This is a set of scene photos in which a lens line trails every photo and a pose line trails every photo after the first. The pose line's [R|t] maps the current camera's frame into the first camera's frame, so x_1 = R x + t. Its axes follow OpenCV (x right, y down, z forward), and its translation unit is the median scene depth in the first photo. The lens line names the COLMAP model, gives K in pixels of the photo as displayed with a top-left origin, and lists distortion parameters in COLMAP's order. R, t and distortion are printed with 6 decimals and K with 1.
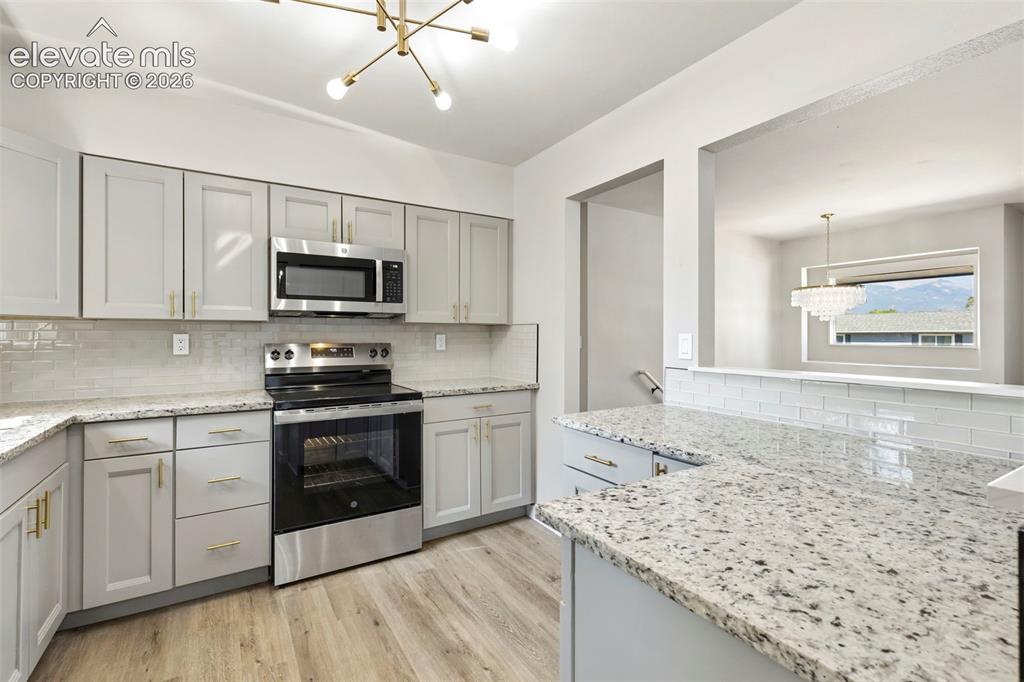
lens RADIAL K [[465.6, 0, 513.6], [0, 465.6, 334.9], [0, 0, 1]] dist [0.003007, 0.000008]
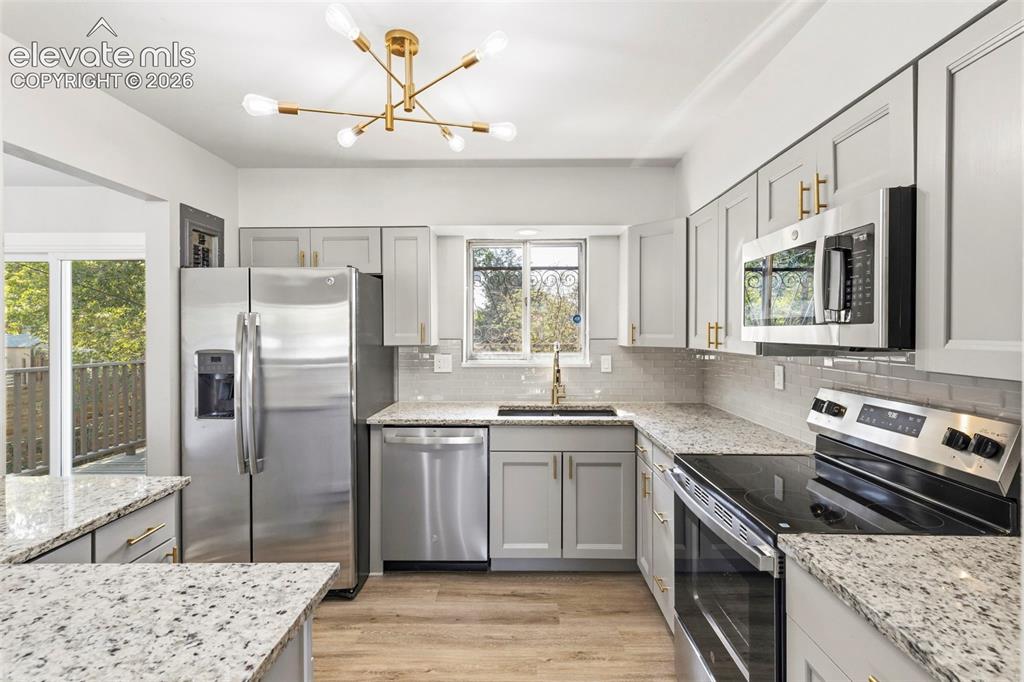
lens RADIAL K [[465.6, 0, 513.6], [0, 465.6, 334.9], [0, 0, 1]] dist [0.003007, 0.000008]
pose [[-0.539900, 0.007000, -0.841700, 0.383630], [0.000720, 0.999969, 0.007855, -0.084653], [0.841729, 0.003634, -0.539888, 1.311228]]
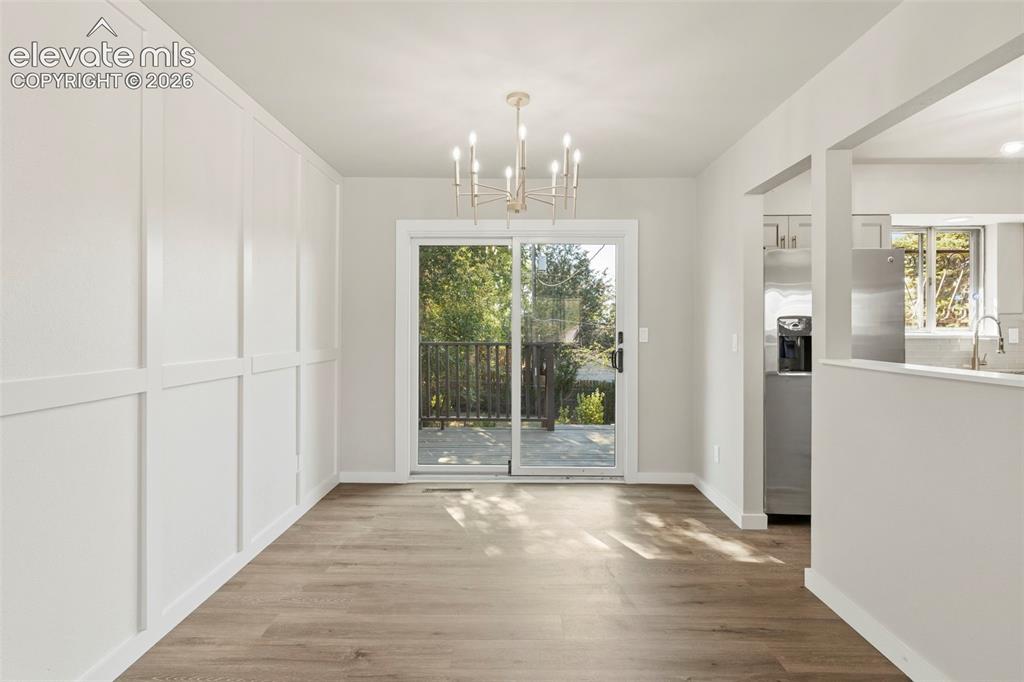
lens RADIAL K [[513.7, 0, 512.7], [0, 513.7, 327.0], [0, 0, 1]] dist [-0.002795, -0.000678]
pose [[-0.544554, -0.004850, -0.838712, 1.569991], [0.000319, 0.999982, -0.005990, 0.002814], [0.838726, -0.003529, -0.544542, 0.189643]]
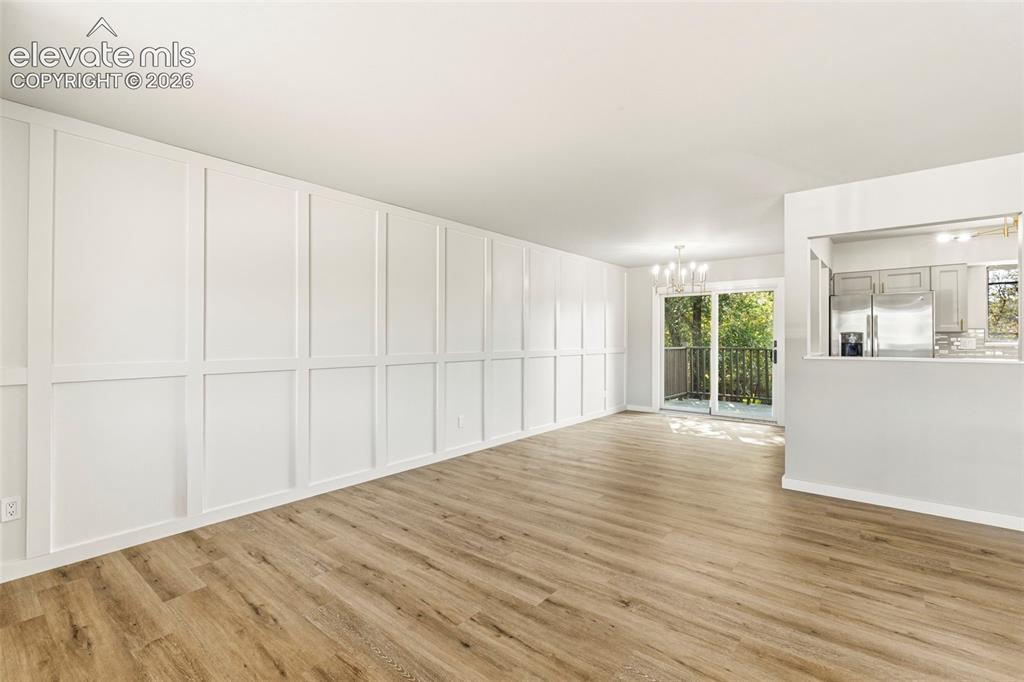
lens RADIAL K [[457.9, 0, 513.1], [0, 457.9, 338.4], [0, 0, 1]] dist [0.002546, 0.000126]
pose [[-0.954732, -0.002510, -0.297456, 2.320135], [-0.002559, 0.999997, -0.000226, -0.000850], [0.297455, 0.000546, -0.954736, 1.920272]]
